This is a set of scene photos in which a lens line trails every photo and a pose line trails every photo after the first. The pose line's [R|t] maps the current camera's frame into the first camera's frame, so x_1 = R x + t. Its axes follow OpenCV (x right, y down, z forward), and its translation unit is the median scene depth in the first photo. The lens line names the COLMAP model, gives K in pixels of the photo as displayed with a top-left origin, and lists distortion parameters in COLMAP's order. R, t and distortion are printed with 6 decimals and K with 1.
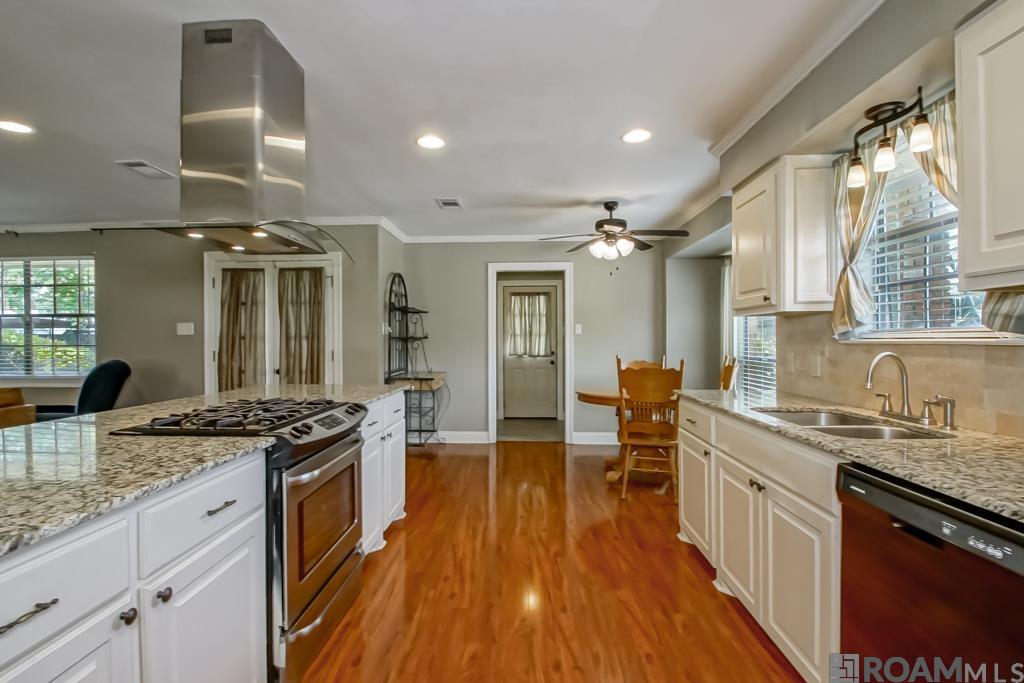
lens RADIAL K [[473.9, 0, 510.9], [0, 473.9, 337.1], [0, 0, 1]] dist [-0.000482, -0.005882]
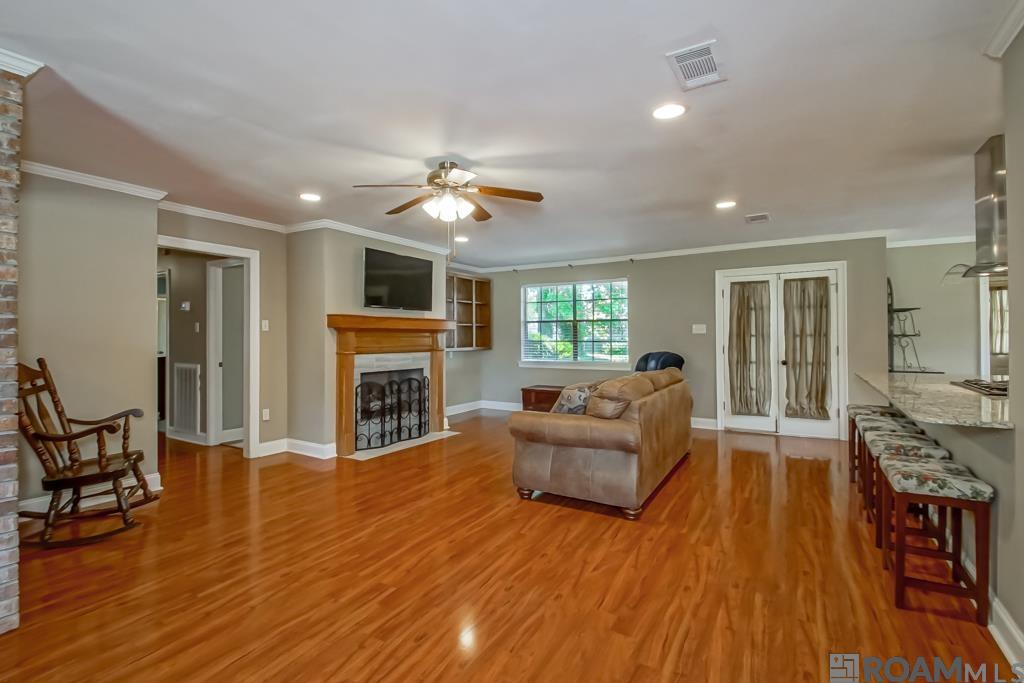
lens RADIAL K [[473.9, 0, 495.7], [0, 473.9, 332.0], [0, 0, 1]] dist [-0.000482, -0.005882]
pose [[0.884915, -0.007481, -0.465693, -0.579972], [0.003421, 0.999948, -0.009563, 0.002088], [0.465740, 0.006869, 0.884895, -0.454001]]
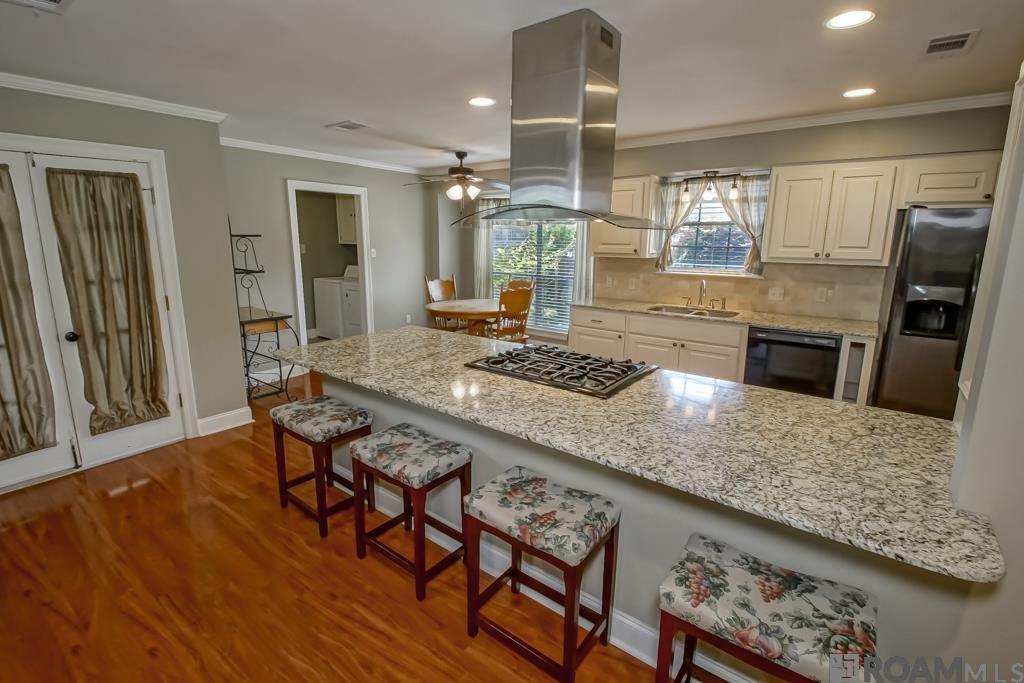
lens RADIAL K [[473.9, 0, 511.2], [0, 473.9, 332.9], [0, 0, 1]] dist [-0.000482, -0.005882]
pose [[0.558022, -0.158699, 0.814510, -0.676320], [-0.012438, 0.979833, 0.199431, -0.066187], [-0.829733, -0.121417, 0.544794, 0.161636]]
